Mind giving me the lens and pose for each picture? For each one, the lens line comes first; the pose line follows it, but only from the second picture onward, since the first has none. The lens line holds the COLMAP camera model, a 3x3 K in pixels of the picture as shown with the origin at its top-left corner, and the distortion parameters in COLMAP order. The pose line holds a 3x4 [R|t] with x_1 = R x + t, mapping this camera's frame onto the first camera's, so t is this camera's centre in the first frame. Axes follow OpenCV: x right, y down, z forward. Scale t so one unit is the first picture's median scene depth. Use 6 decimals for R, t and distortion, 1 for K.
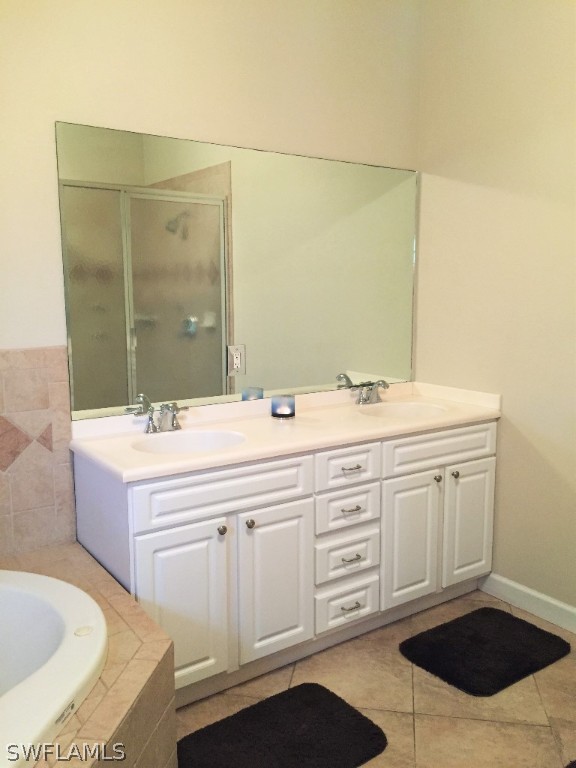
lens RADIAL K [[664.5, 0, 286.1], [0, 664.5, 383.2], [0, 0, 1]] dist [0.055112, -0.022300]
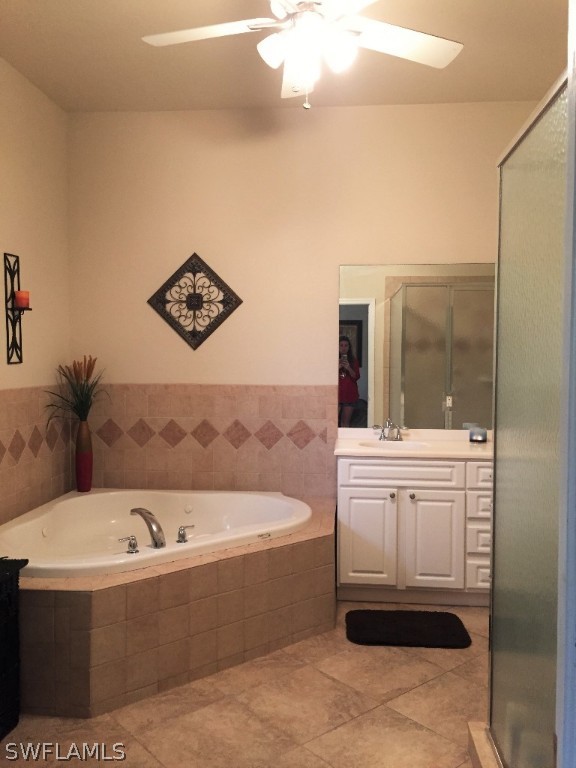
lens RADIAL K [[664.5, 0, 288.6], [0, 664.5, 385.4], [0, 0, 1]] dist [0.055112, -0.022300]
pose [[0.766533, 0.034099, -0.641299, 0.720352], [-0.100108, 0.992727, -0.066872, 0.078143], [0.634354, 0.115459, 0.764371, -0.450162]]
